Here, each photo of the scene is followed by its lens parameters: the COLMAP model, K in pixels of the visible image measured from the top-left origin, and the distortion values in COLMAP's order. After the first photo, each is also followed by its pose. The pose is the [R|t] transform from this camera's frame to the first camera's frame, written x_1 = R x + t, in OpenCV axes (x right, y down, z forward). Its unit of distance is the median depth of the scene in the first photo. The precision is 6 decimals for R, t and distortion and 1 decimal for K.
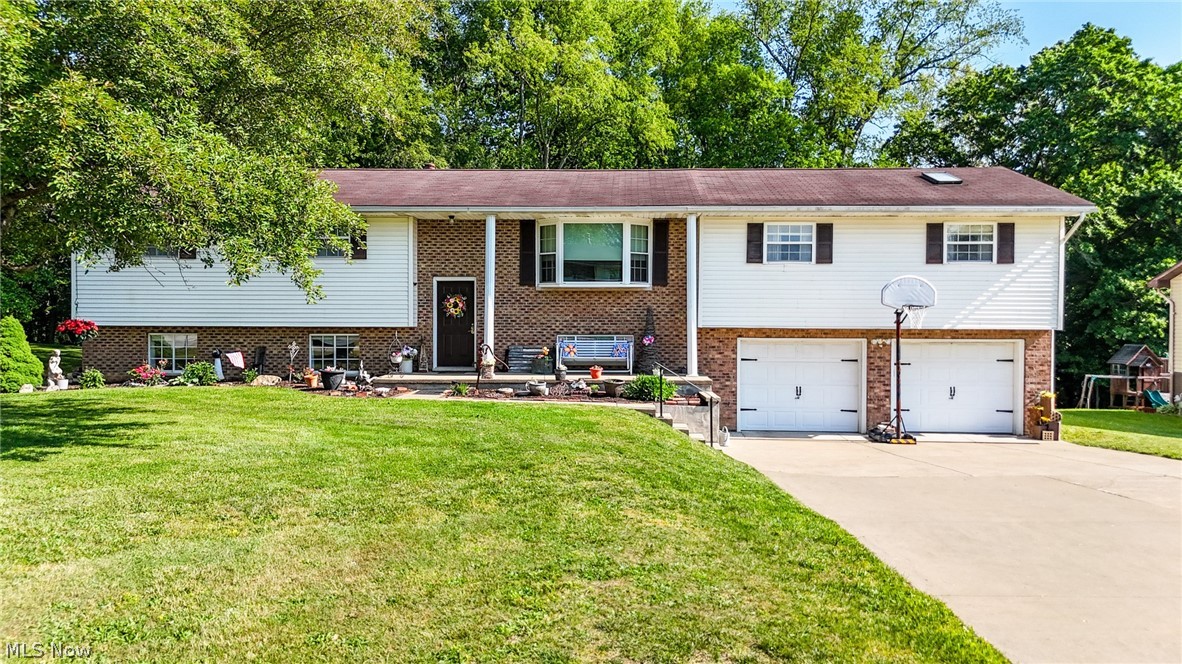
lens RADIAL K [[896.6, 0, 591.0], [0, 896.6, 332.0], [0, 0, 1]] dist [0.043922, -0.005516]
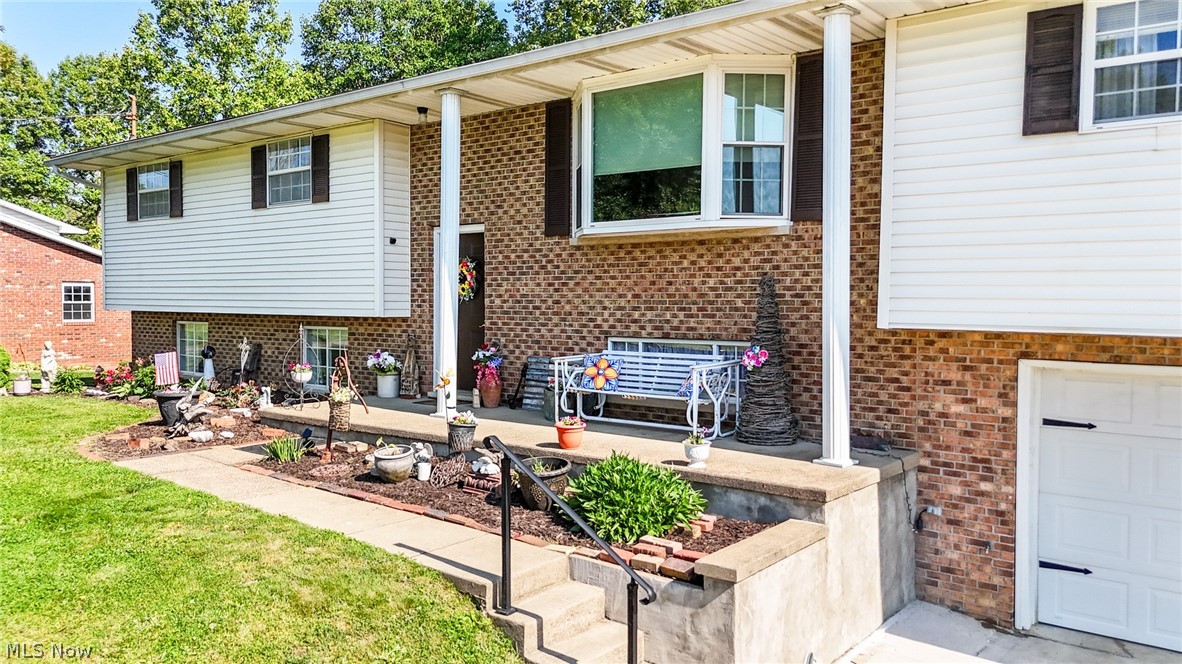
lens RADIAL K [[896.6, 0, 591.0], [0, 896.6, 332.0], [0, 0, 1]] dist [0.043922, -0.005516]
pose [[0.806244, 0.022014, -0.591174, 0.236171], [-0.012428, 0.999717, 0.020279, -0.009430], [0.591453, -0.009003, 0.806289, 0.617286]]
